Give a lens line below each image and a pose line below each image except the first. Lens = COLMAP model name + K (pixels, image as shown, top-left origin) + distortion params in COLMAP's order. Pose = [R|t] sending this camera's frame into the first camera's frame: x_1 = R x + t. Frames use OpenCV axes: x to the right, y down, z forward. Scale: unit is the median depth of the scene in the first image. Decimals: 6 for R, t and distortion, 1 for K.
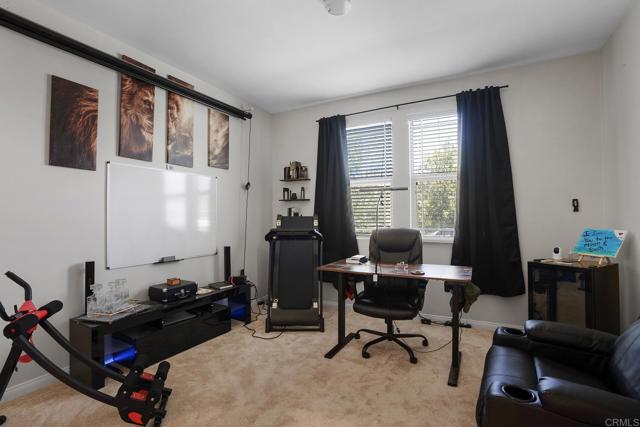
lens RADIAL K [[296.2, 0, 326.2], [0, 296.2, 213.2], [0, 0, 1]] dist [-0.011115, 0.000371]
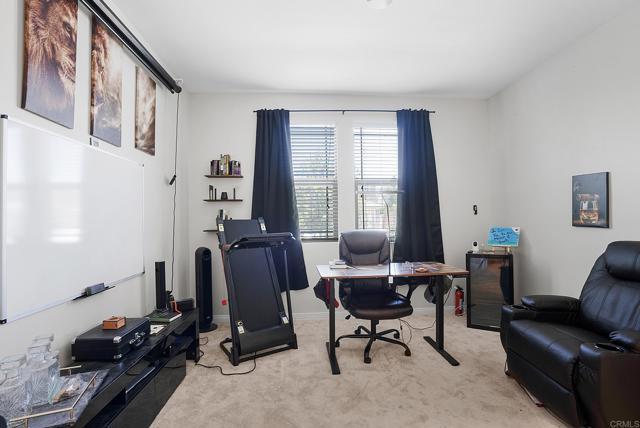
lens RADIAL K [[289.6, 0, 311.3], [0, 289.6, 216.0], [0, 0, 1]] dist [-0.001048, 0.000695]
pose [[0.859209, -0.000661, 0.511625, -0.416006], [0.002499, 0.999993, -0.002905, 0.003601], [-0.511619, 0.003774, 0.859204, 0.218166]]
